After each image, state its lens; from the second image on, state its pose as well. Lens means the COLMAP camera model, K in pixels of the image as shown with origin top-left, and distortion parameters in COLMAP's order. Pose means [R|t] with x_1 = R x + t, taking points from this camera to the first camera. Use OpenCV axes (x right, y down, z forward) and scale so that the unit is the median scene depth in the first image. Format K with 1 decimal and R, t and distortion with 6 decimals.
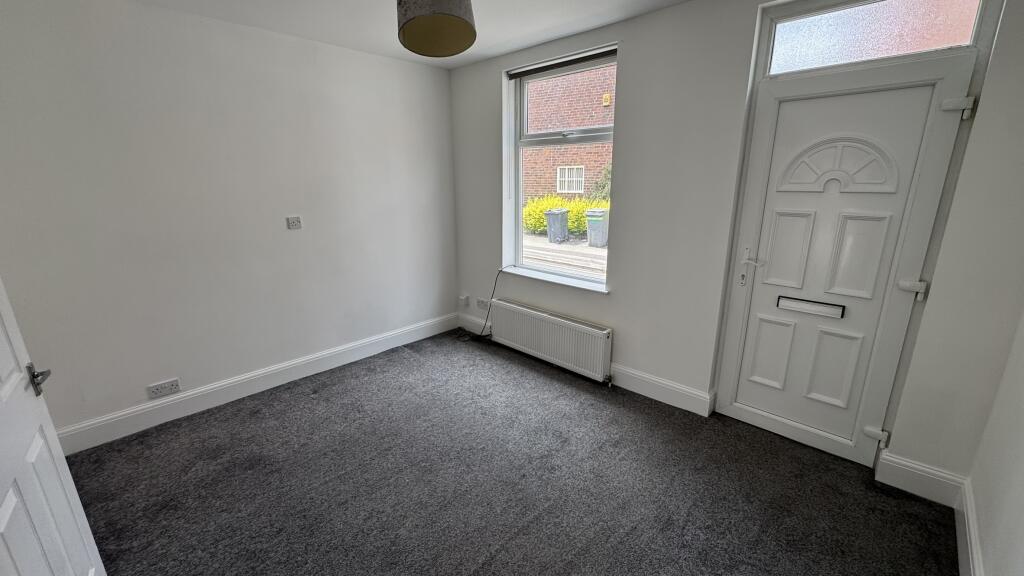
lens RADIAL K [[414.0, 0, 515.3], [0, 414.0, 289.3], [0, 0, 1]] dist [0.001141, 0.000132]
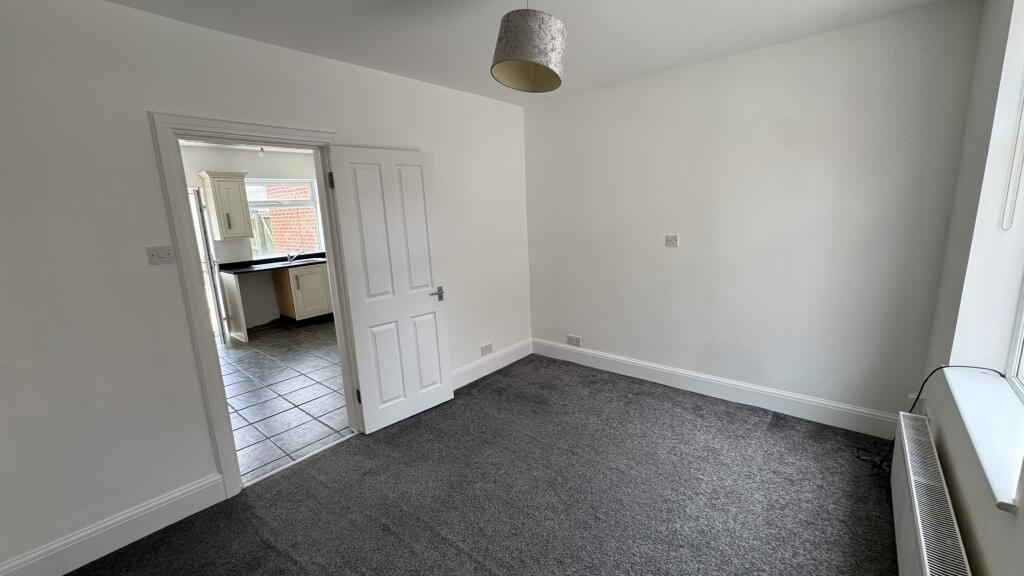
lens RADIAL K [[414.0, 0, 509.5], [0, 414.0, 292.9], [0, 0, 1]] dist [0.001141, 0.000132]
pose [[0.044869, 0.203091, -0.978131, 0.554560], [-0.218709, 0.957362, 0.188746, -0.151327], [0.974758, 0.205457, 0.087374, 0.559793]]
